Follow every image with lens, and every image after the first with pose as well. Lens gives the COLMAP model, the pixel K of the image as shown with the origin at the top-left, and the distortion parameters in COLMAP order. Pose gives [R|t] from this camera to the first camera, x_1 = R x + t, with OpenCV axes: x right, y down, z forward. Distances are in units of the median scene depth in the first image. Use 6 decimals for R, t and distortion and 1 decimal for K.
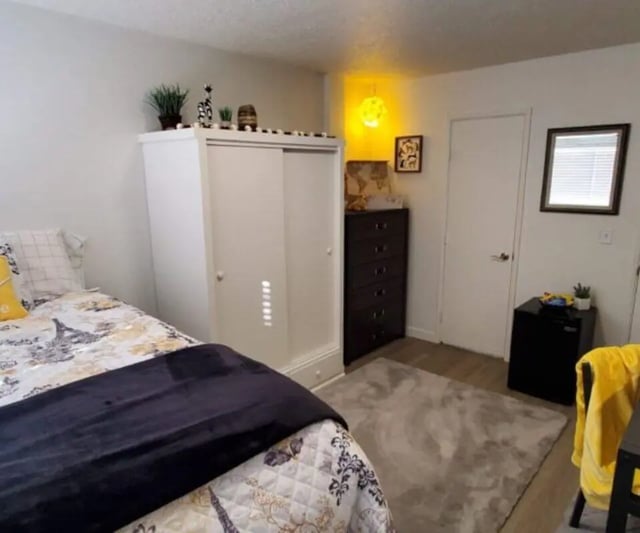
lens RADIAL K [[447.2, 0, 325.9], [0, 447.2, 275.0], [0, 0, 1]] dist [0.006849, -0.004875]
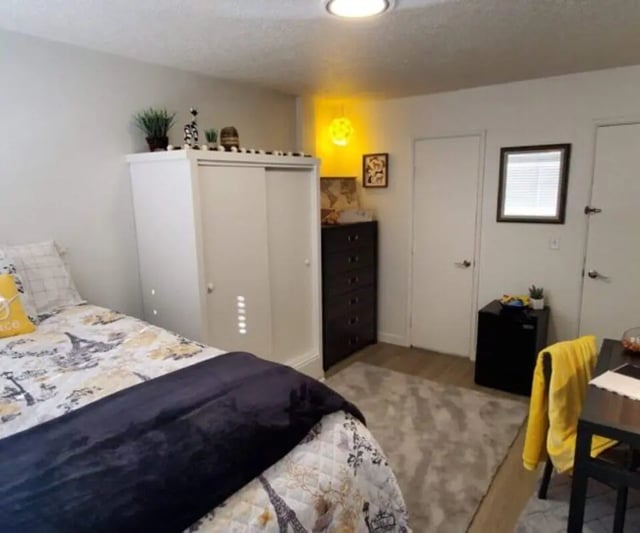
lens RADIAL K [[447.2, 0, 325.9], [0, 447.2, 275.0], [0, 0, 1]] dist [0.006849, -0.004875]
pose [[0.995317, -0.028705, 0.092308, -0.055674], [0.031396, 0.999119, -0.027831, 0.008140], [-0.091428, 0.030599, 0.995341, -0.066876]]
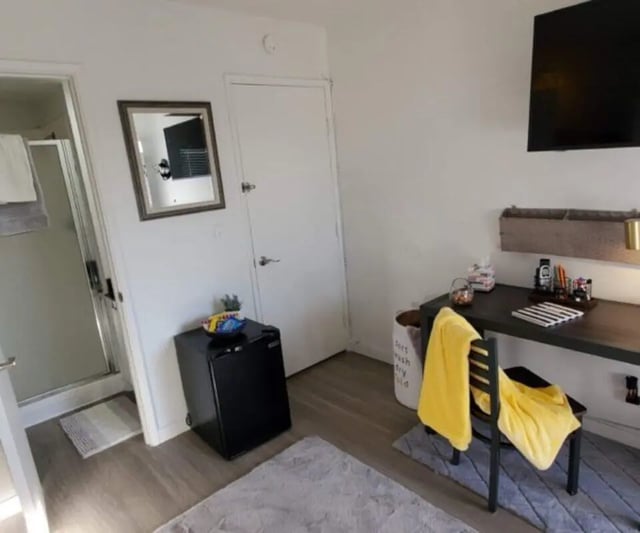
lens RADIAL K [[447.2, 0, 325.9], [0, 447.2, 275.0], [0, 0, 1]] dist [0.006849, -0.004875]
pose [[0.112713, -0.254169, 0.960569, -0.215092], [0.301743, 0.929831, 0.210629, -0.148896], [-0.946703, 0.266105, 0.181498, 0.753239]]
